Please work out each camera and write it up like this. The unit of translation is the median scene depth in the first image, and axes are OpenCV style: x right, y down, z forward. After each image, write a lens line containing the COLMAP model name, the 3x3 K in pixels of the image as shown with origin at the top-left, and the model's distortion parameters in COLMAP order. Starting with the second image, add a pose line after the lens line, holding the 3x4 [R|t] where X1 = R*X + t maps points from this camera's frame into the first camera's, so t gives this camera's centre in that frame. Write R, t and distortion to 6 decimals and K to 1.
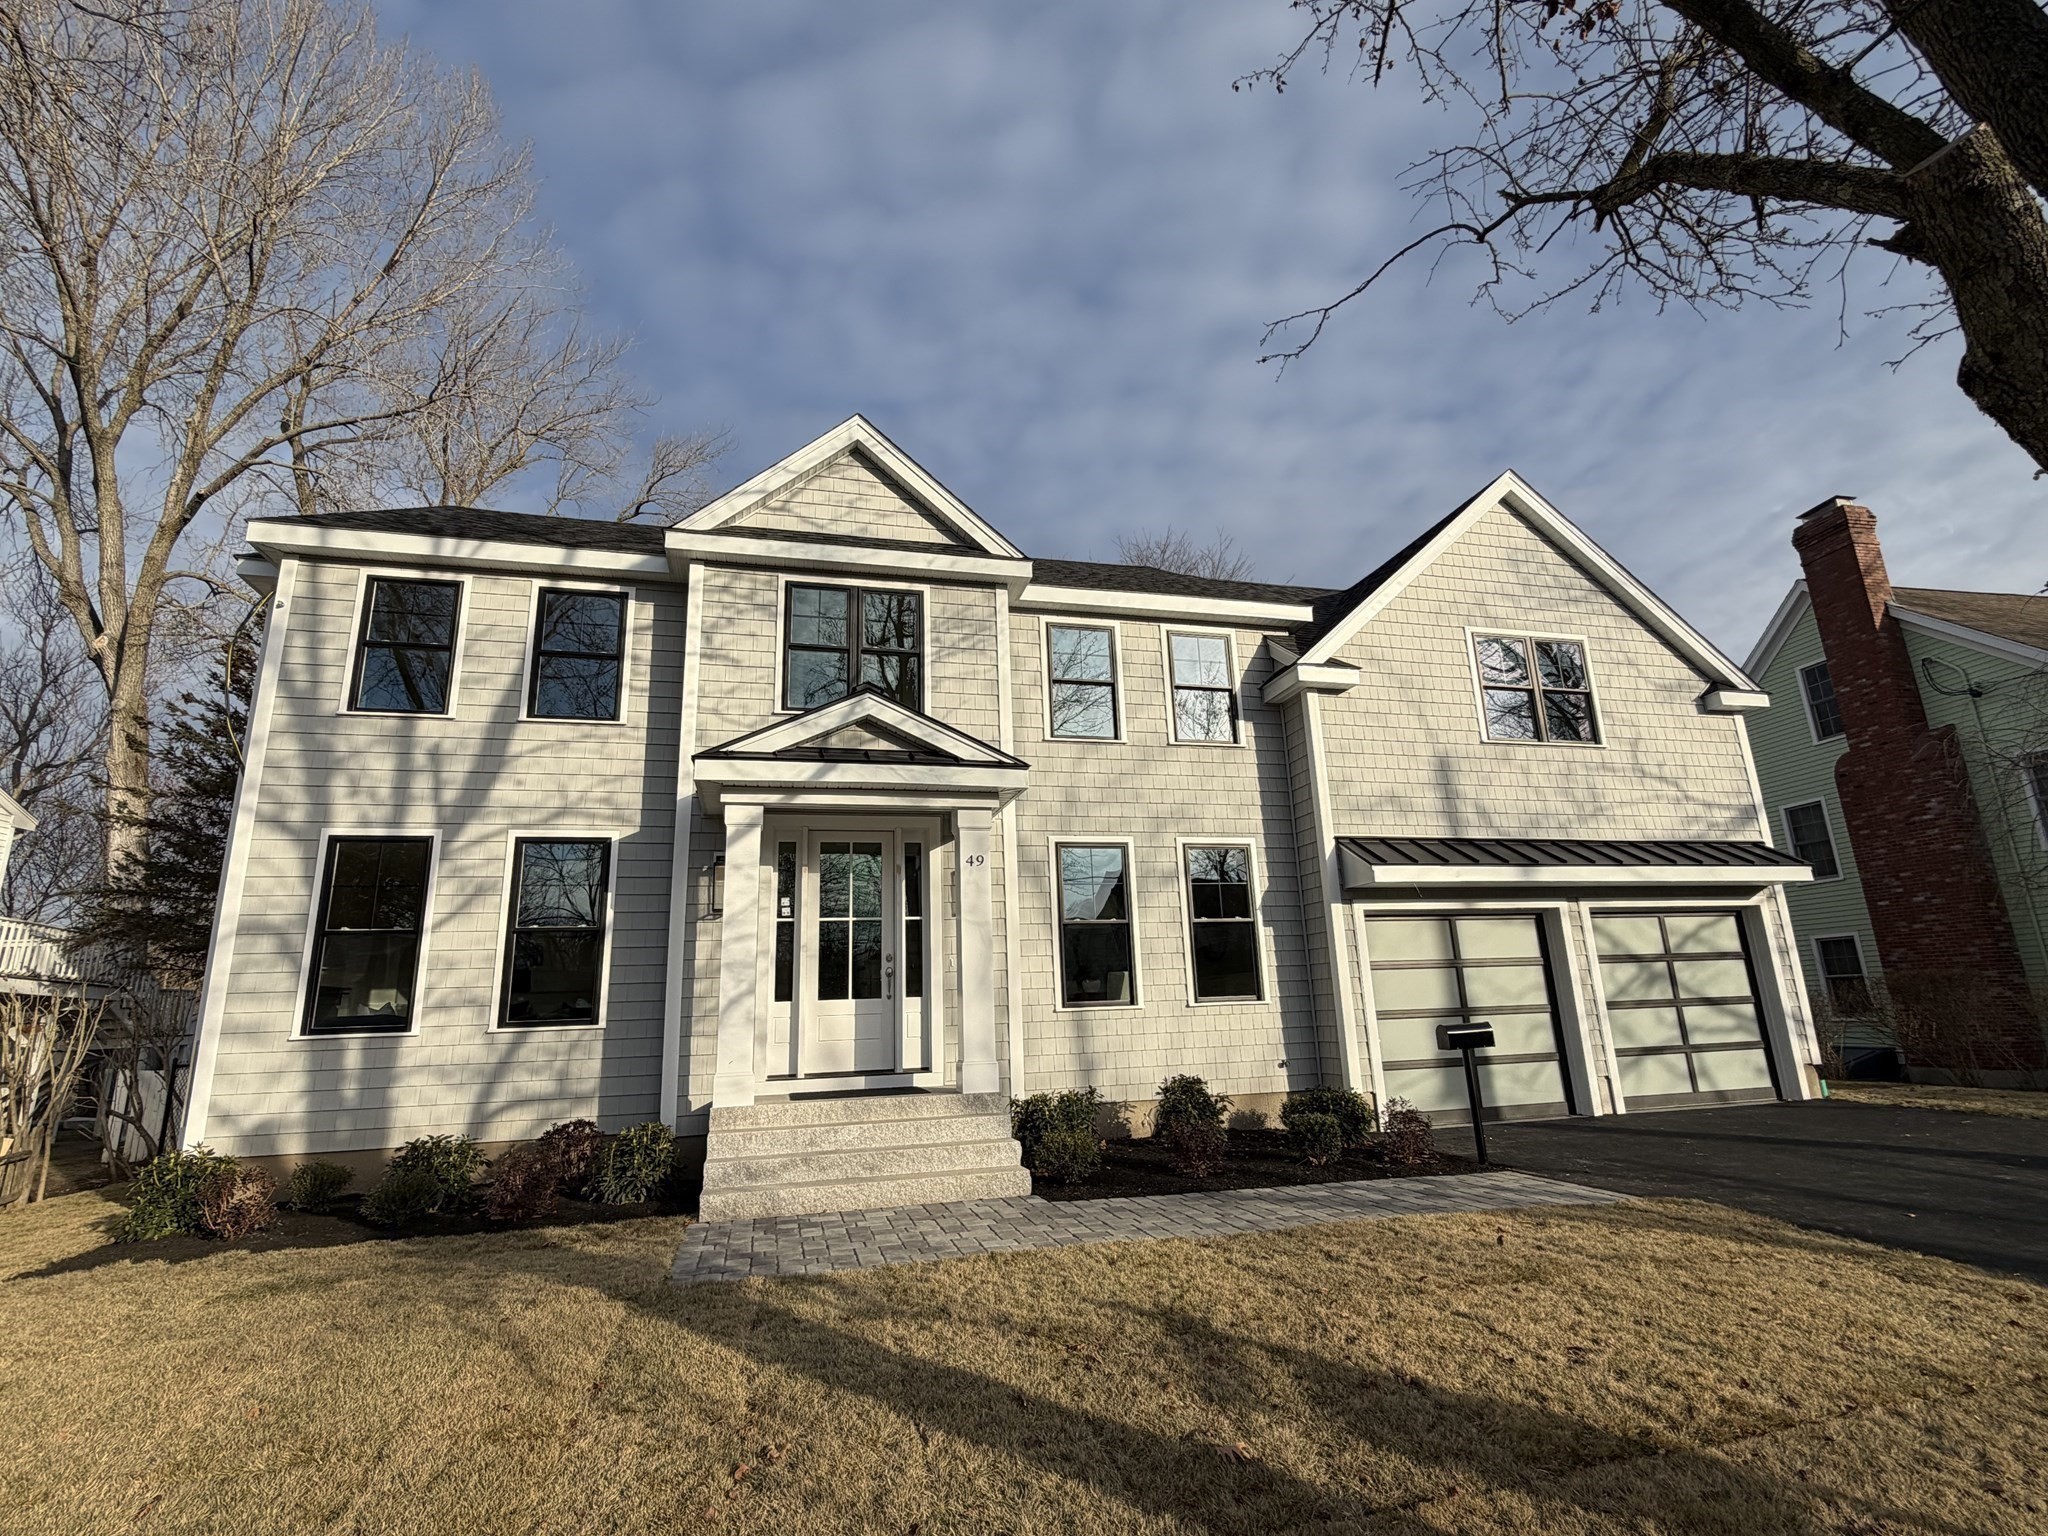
lens RADIAL K [[949.1, 0, 1021.2], [0, 949.1, 772.3], [0, 0, 1]] dist [-0.000448, -0.000142]
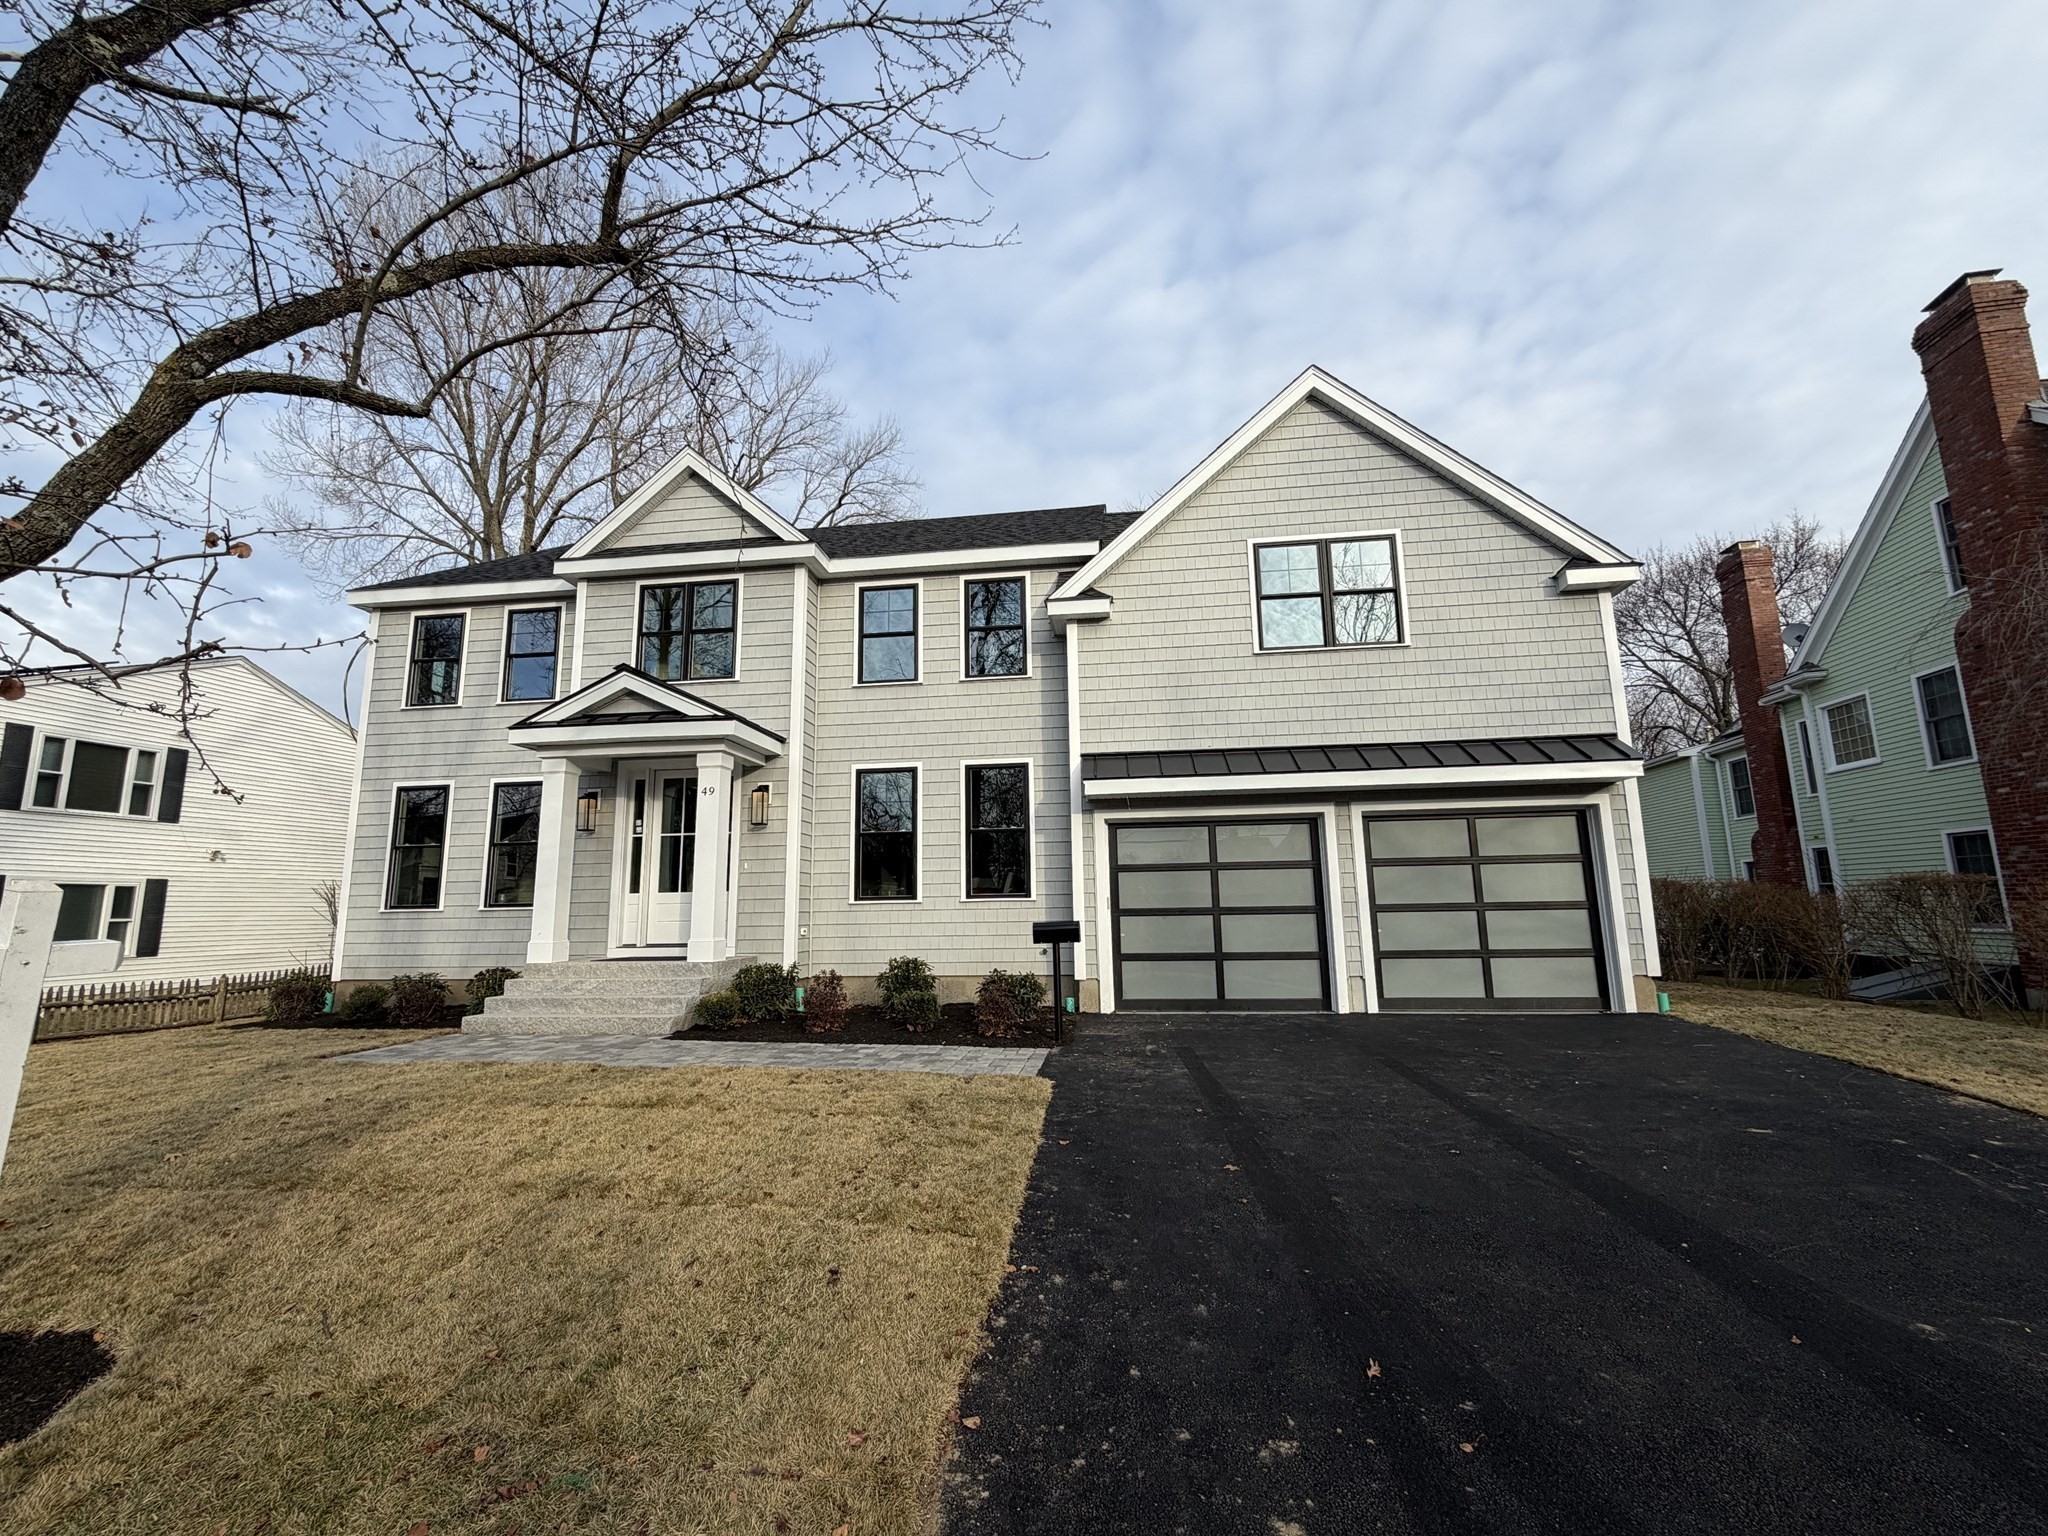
lens RADIAL K [[867.5, 0, 1026.3], [0, 867.5, 761.2], [0, 0, 1]] dist [-0.000151, 0.000046]
pose [[0.929829, -0.042833, -0.365491, 0.738718], [0.074458, 0.994558, 0.072868, -0.003547], [0.360381, -0.094969, 0.927958, 0.036409]]
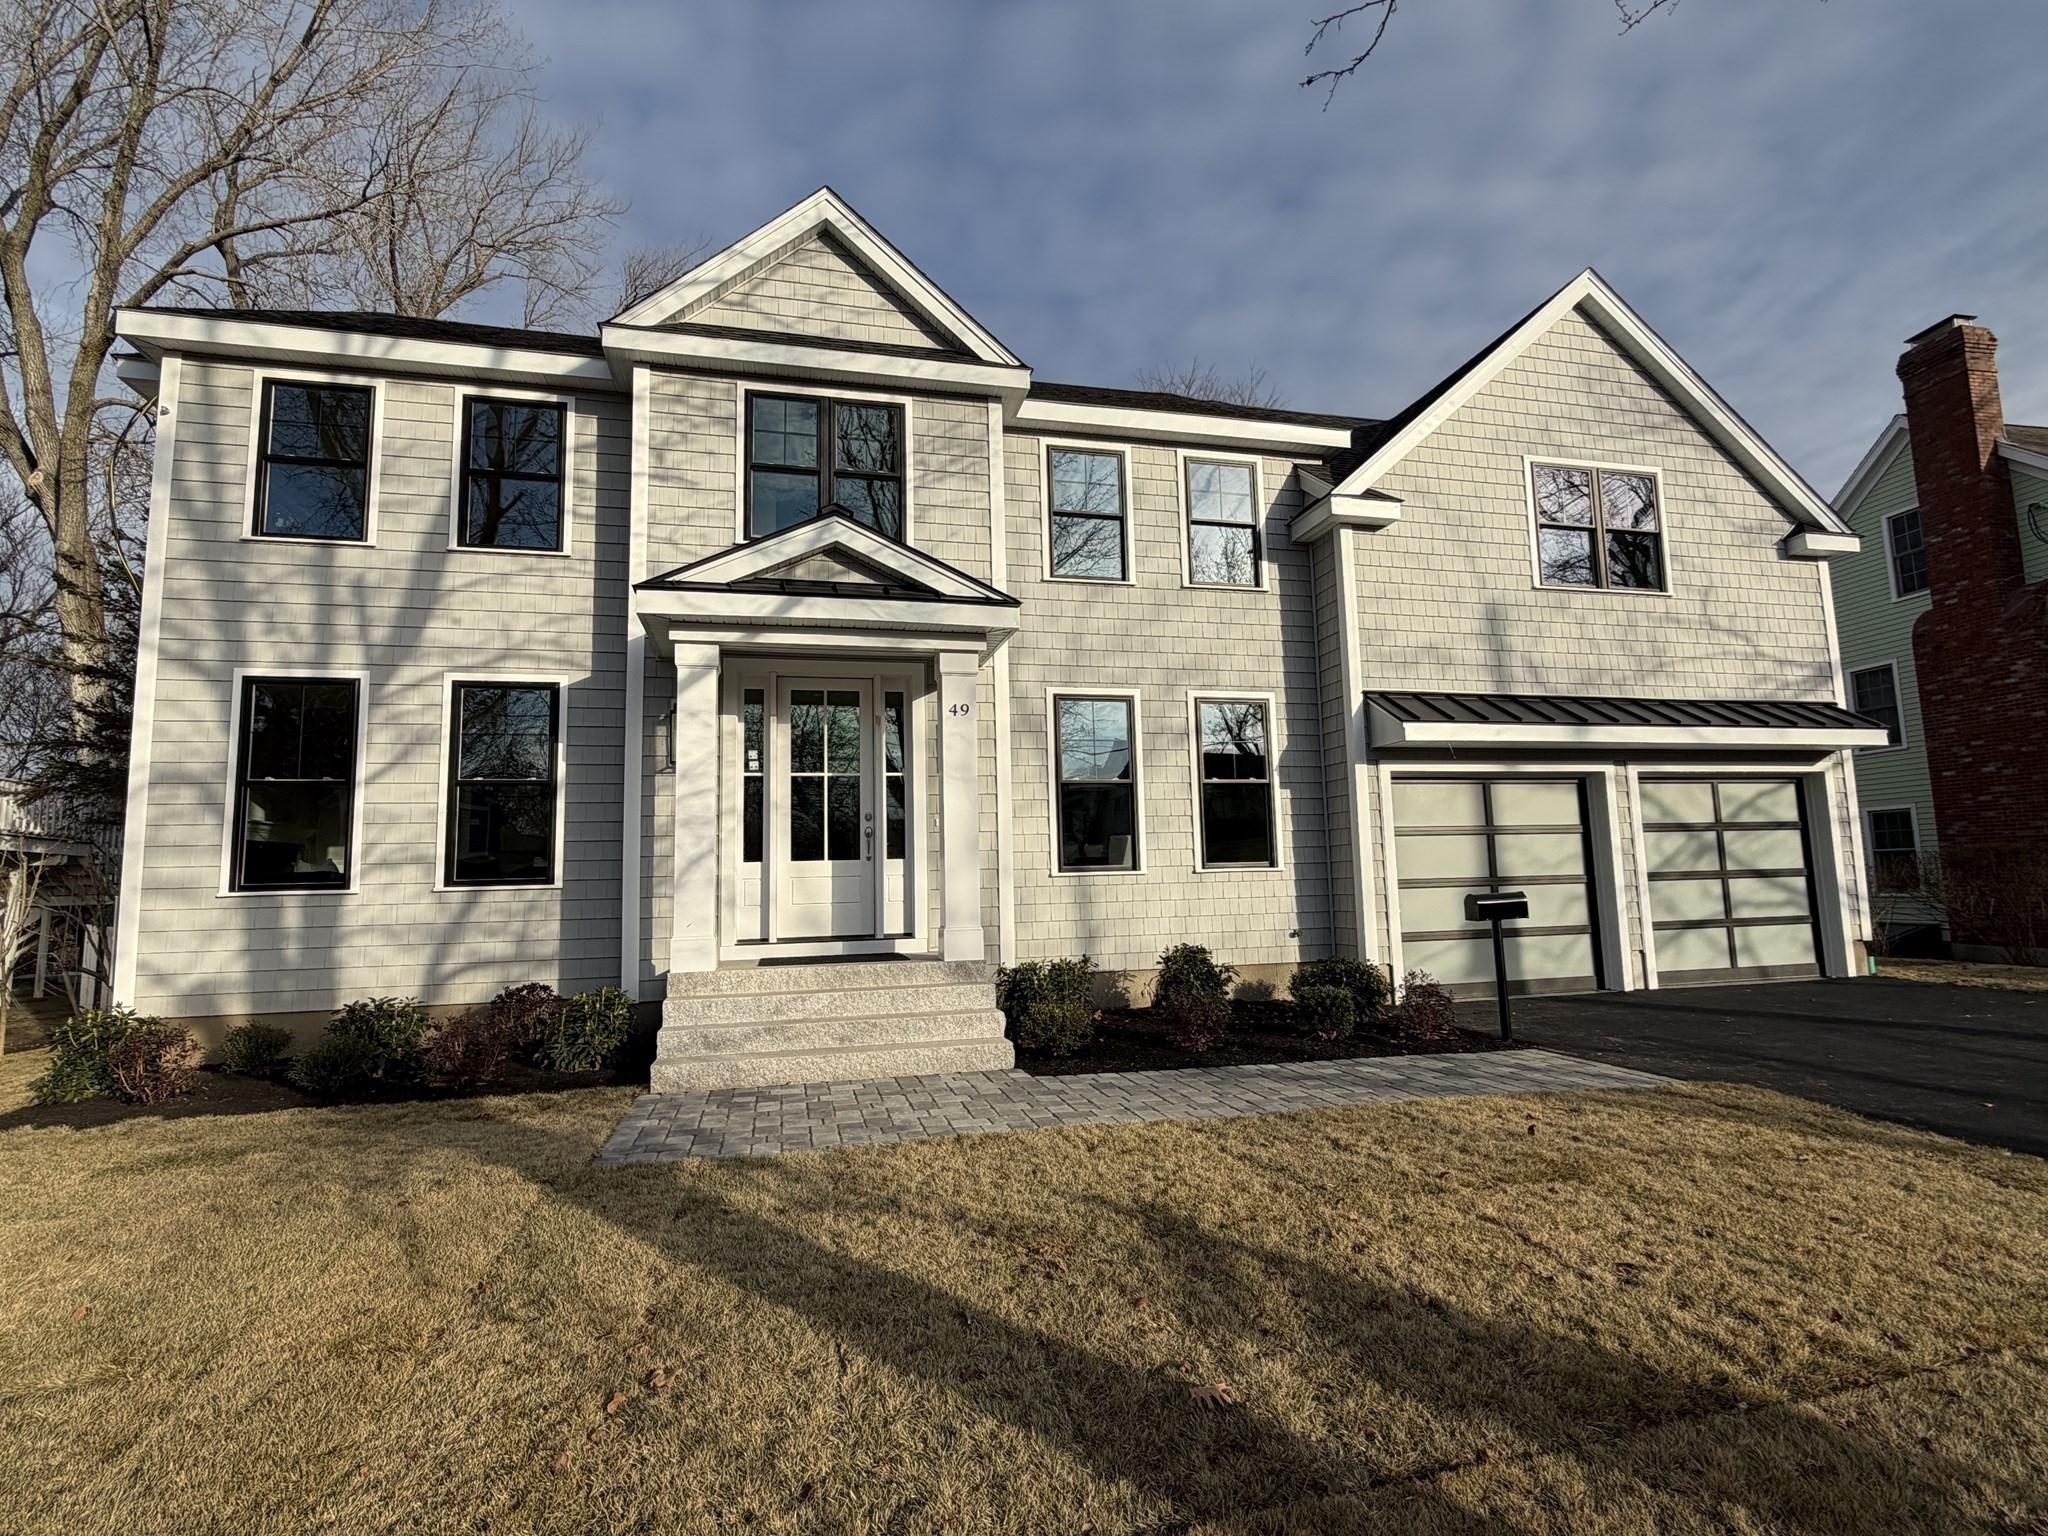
lens RADIAL K [[975.2, 0, 1024.0], [0, 975.2, 768.0], [0, 0, 1]] dist [-0.000632, -0.000441]
pose [[0.999893, 0.009363, -0.011276, 0.021207], [-0.007784, 0.991122, 0.132731, 0.022756], [0.012418, -0.132629, 0.991088, 0.075406]]
